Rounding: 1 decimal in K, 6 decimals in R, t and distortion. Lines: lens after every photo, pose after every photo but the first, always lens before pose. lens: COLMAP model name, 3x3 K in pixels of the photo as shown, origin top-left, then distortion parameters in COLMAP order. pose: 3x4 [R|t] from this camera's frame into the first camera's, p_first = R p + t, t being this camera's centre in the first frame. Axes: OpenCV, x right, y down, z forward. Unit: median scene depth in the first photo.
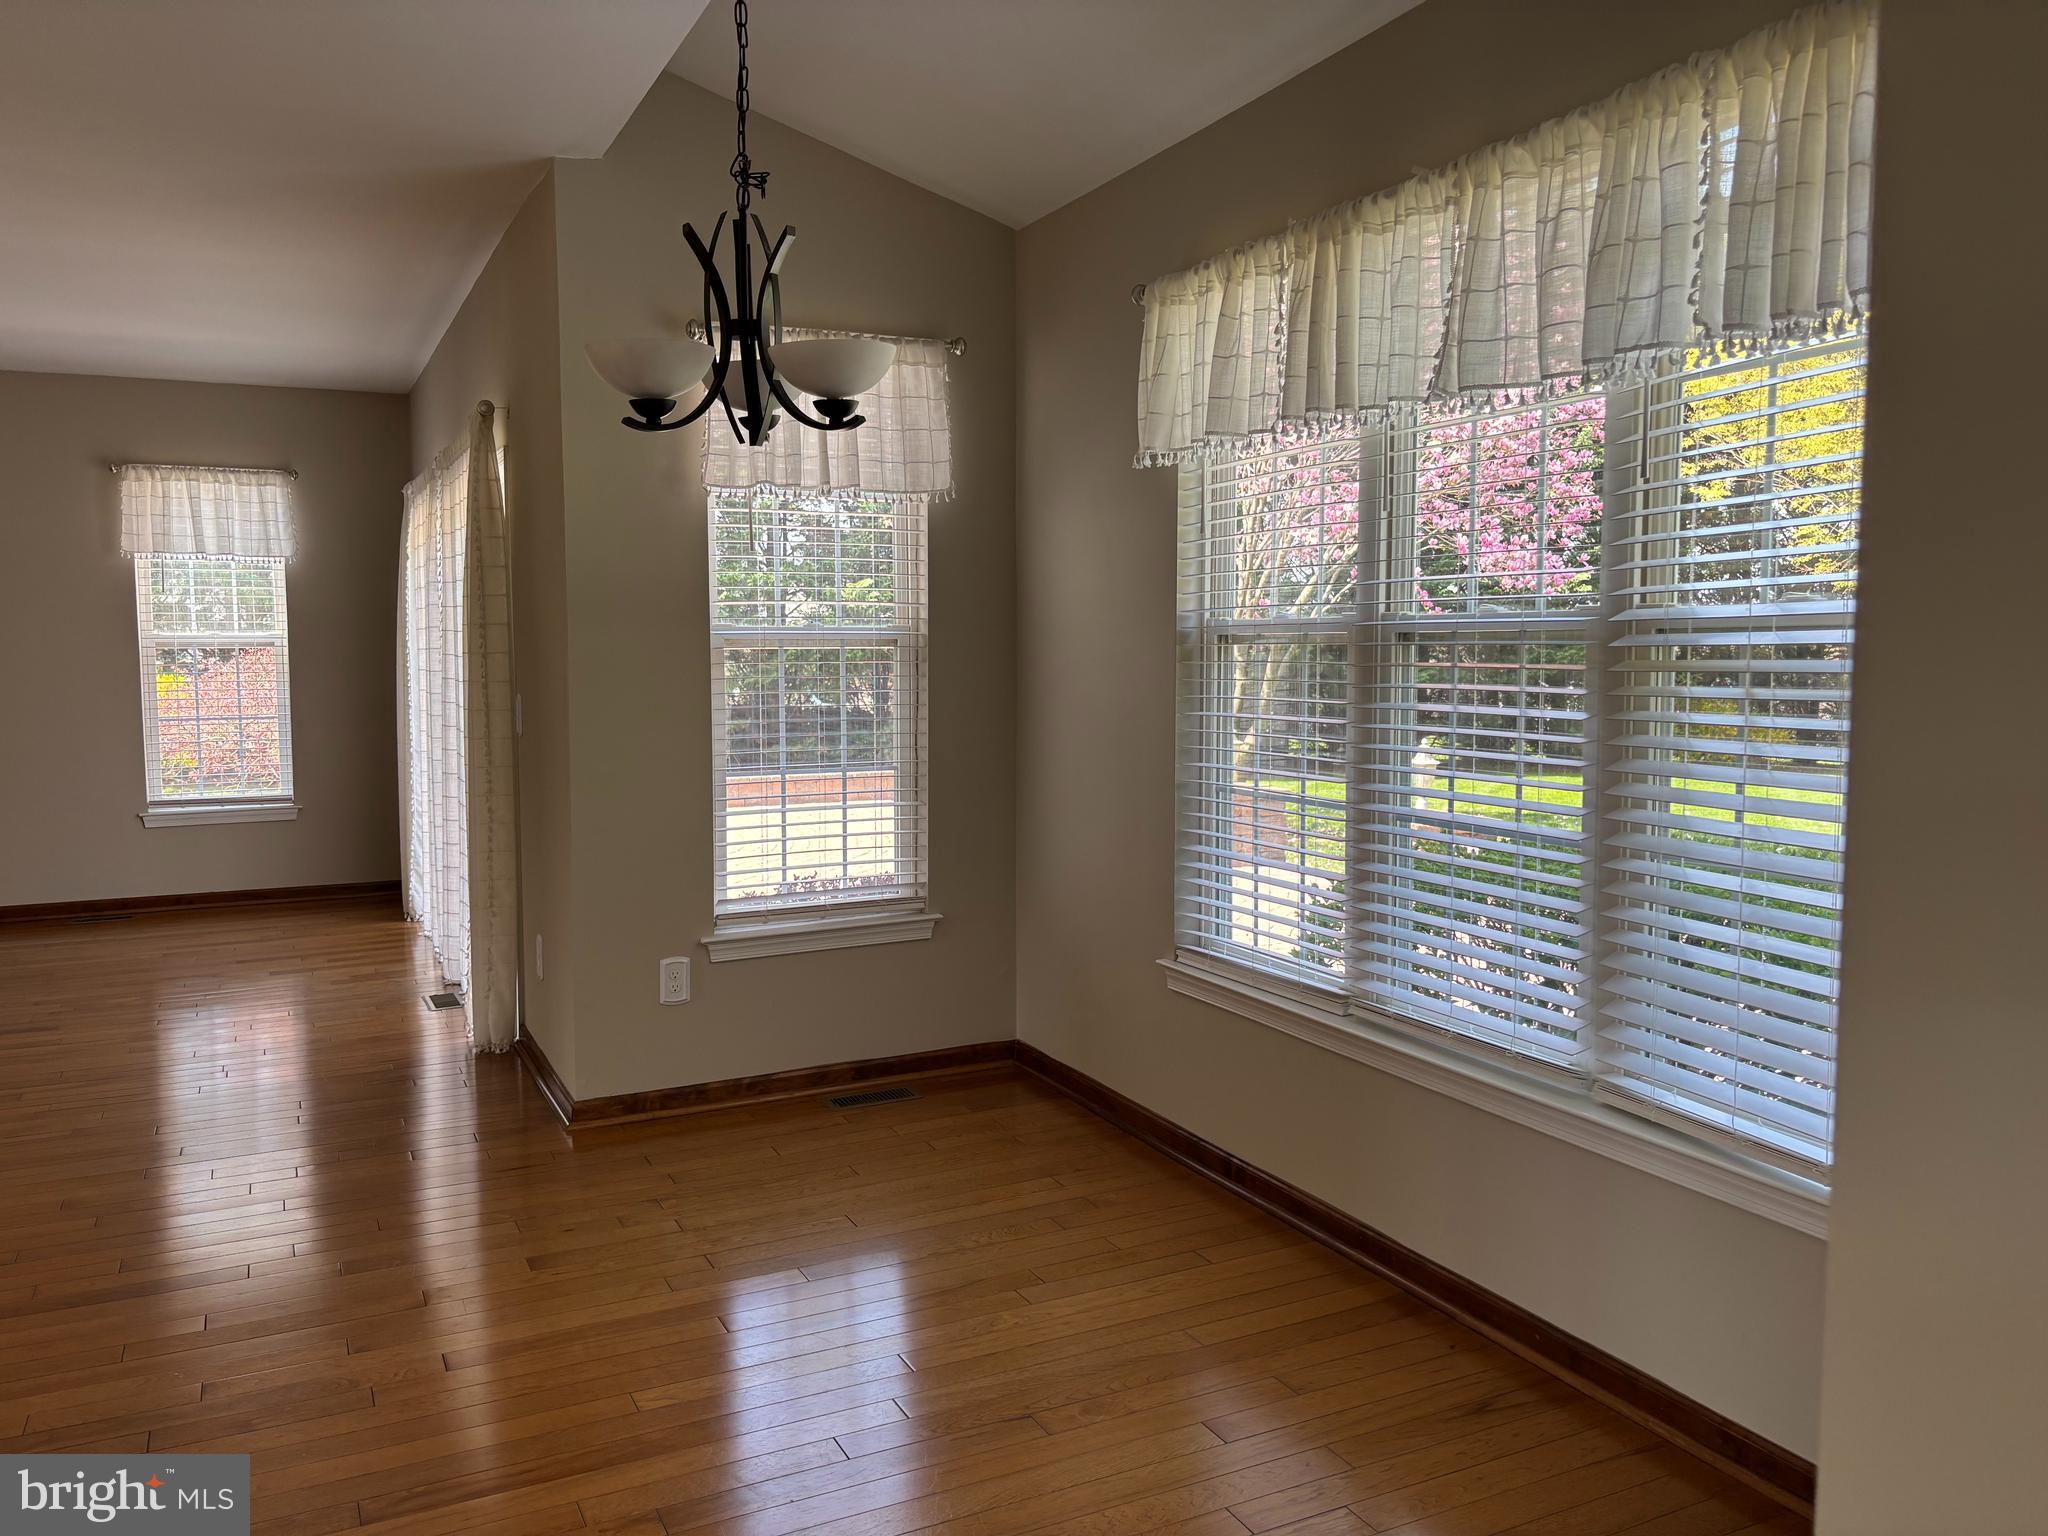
lens RADIAL K [[1564.0, 0, 1024.8], [0, 1564.0, 757.9], [0, 0, 1]] dist [0.046660, -0.052877]
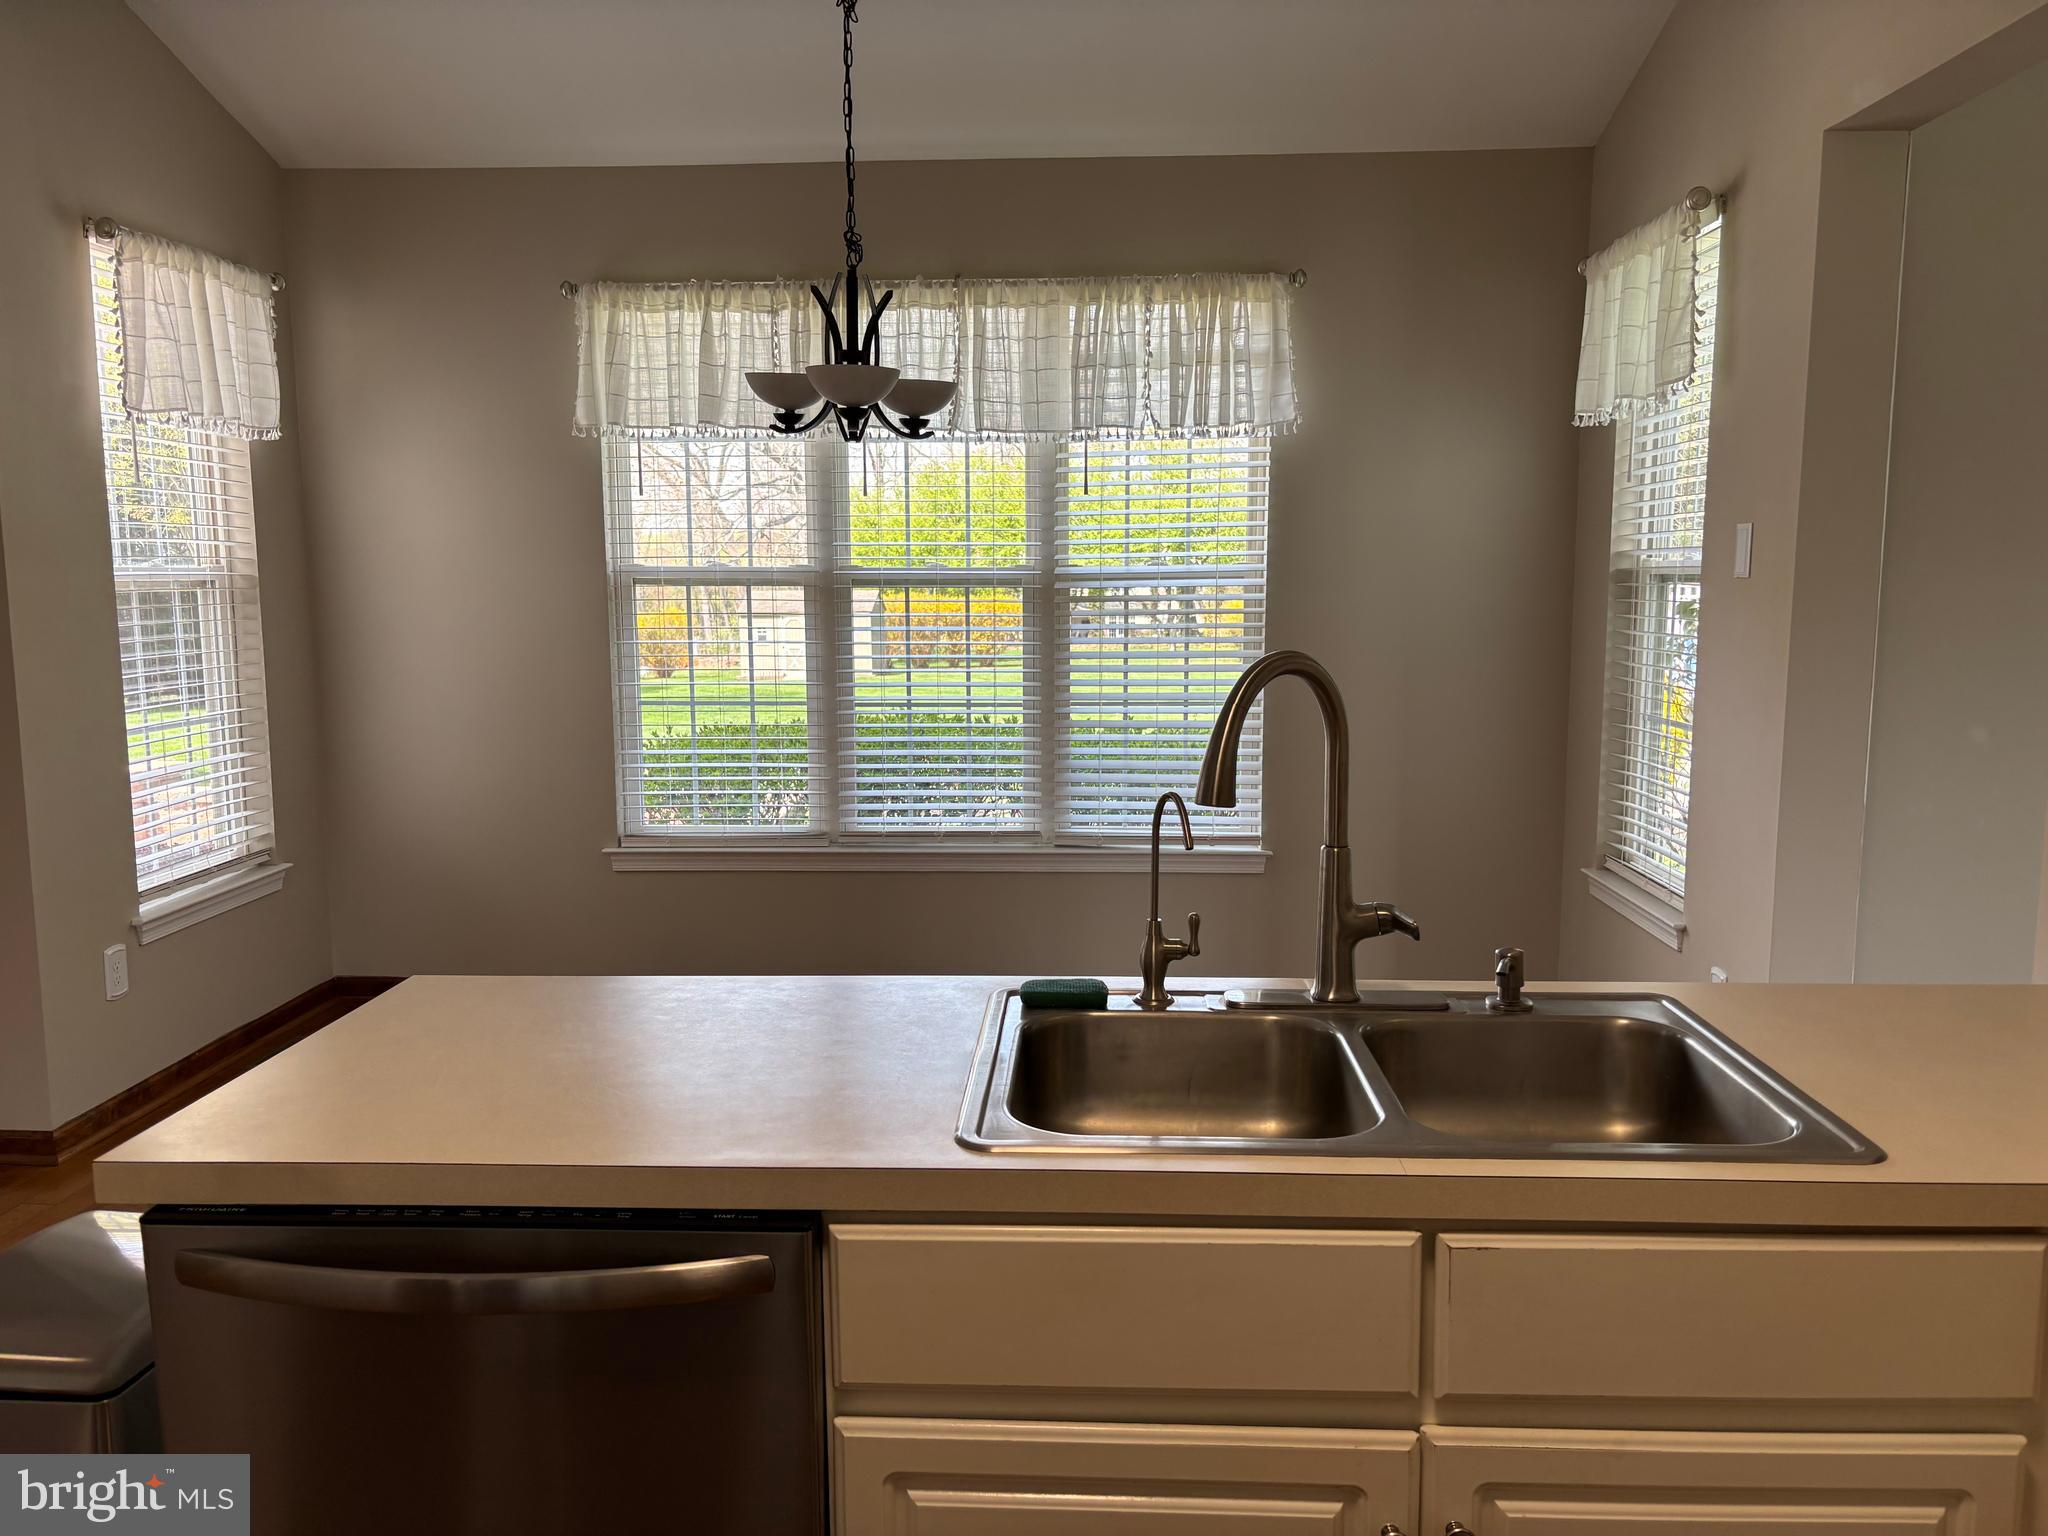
lens RADIAL K [[1564.0, 0, 1023.3], [0, 1564.0, 775.6], [0, 0, 1]] dist [0.046660, -0.052877]
pose [[0.474572, -0.108849, 0.873461, -1.283492], [0.066941, 0.993914, 0.087489, -0.019218], [-0.877668, 0.016951, 0.478970, 0.212874]]
